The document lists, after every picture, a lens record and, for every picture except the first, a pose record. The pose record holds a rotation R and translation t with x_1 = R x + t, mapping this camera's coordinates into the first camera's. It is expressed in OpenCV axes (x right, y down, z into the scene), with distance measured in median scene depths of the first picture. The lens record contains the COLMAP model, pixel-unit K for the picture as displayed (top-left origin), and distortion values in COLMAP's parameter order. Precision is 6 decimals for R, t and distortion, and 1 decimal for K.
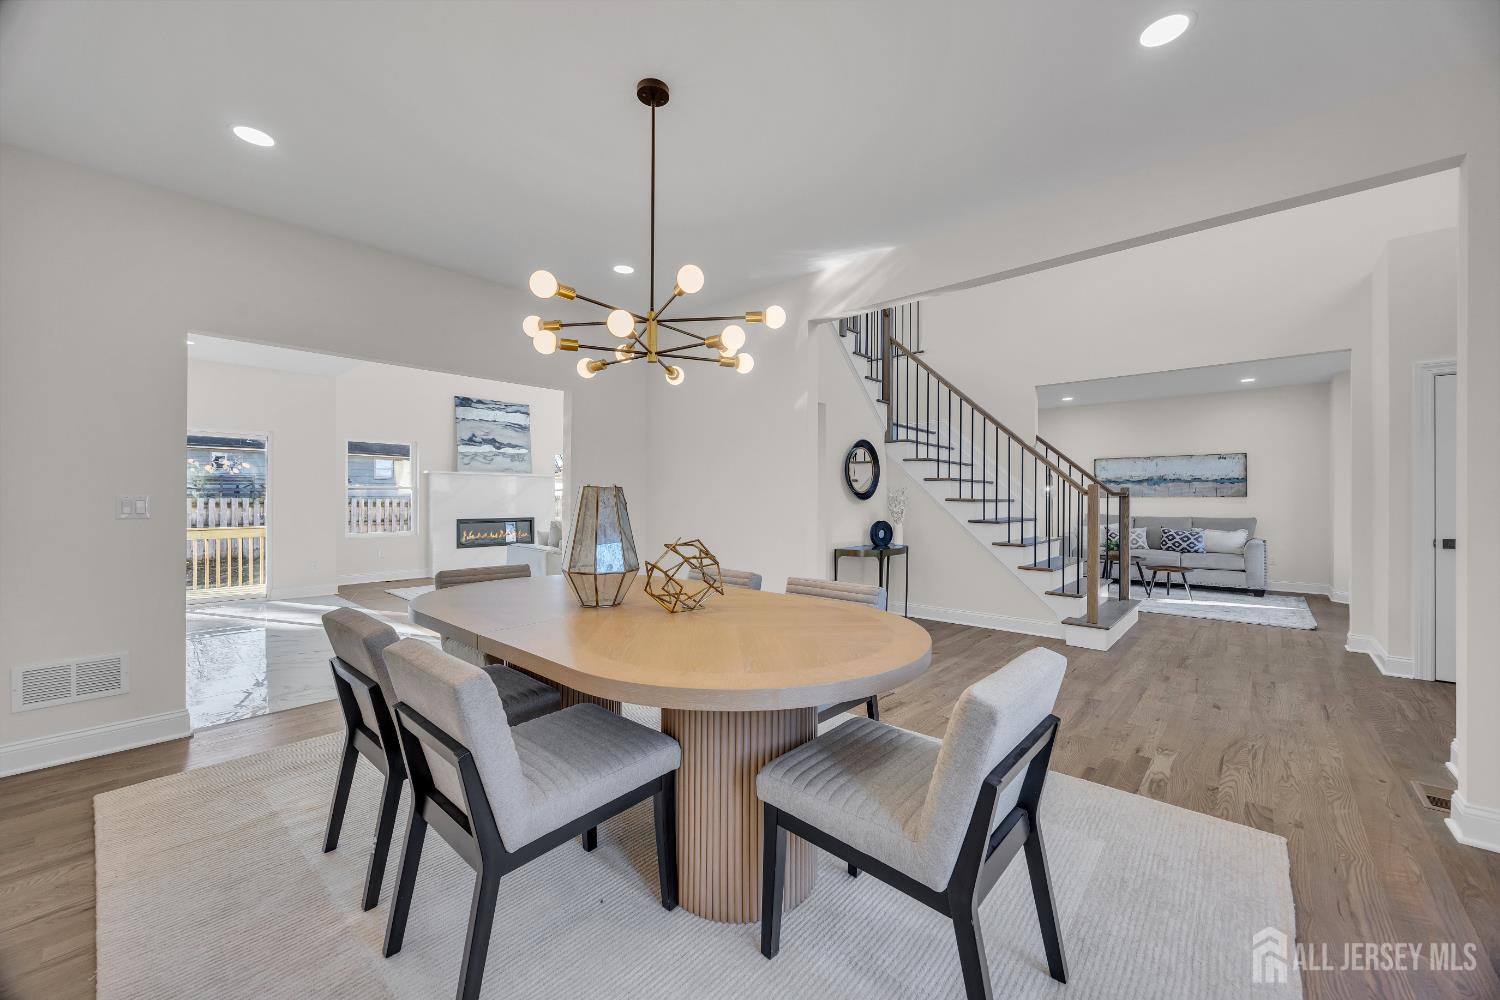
lens RADIAL K [[576.0, 0, 758.6], [0, 576.0, 495.4], [0, 0, 1]] dist [0.001367, -0.000561]
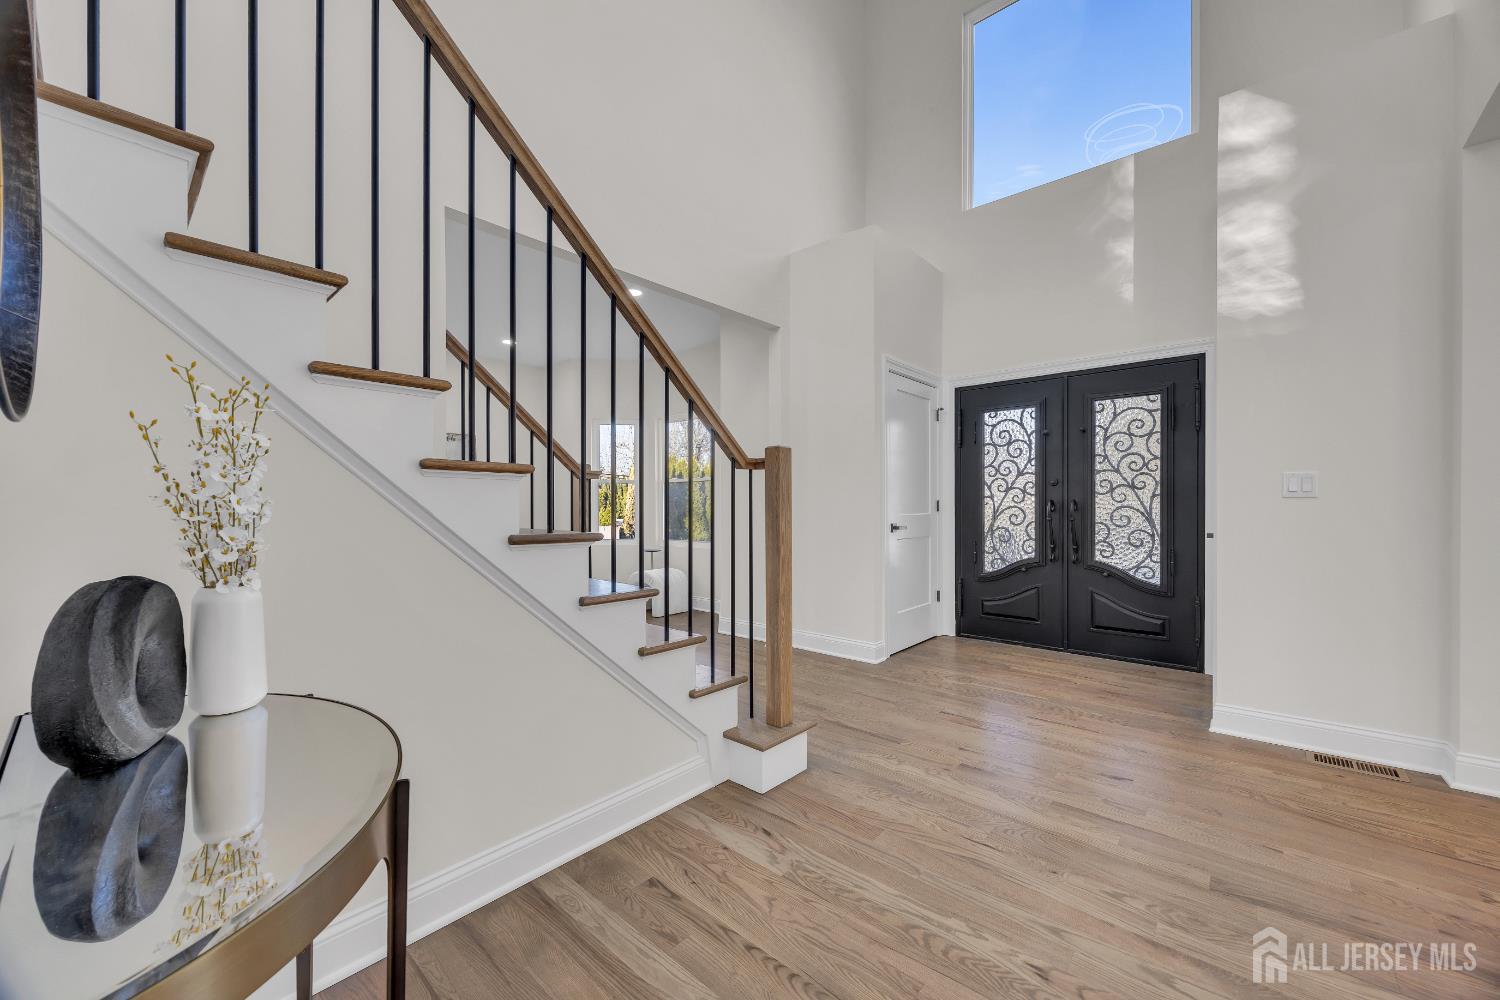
lens RADIAL K [[576.0, 0, 754.5], [0, 576.0, 504.2], [0, 0, 1]] dist [0.001367, -0.000561]
pose [[-0.004420, -0.000234, 0.999990, 0.055022], [-0.000675, 1.000000, 0.000231, 0.020267], [-0.999990, -0.000674, -0.004420, 0.685024]]
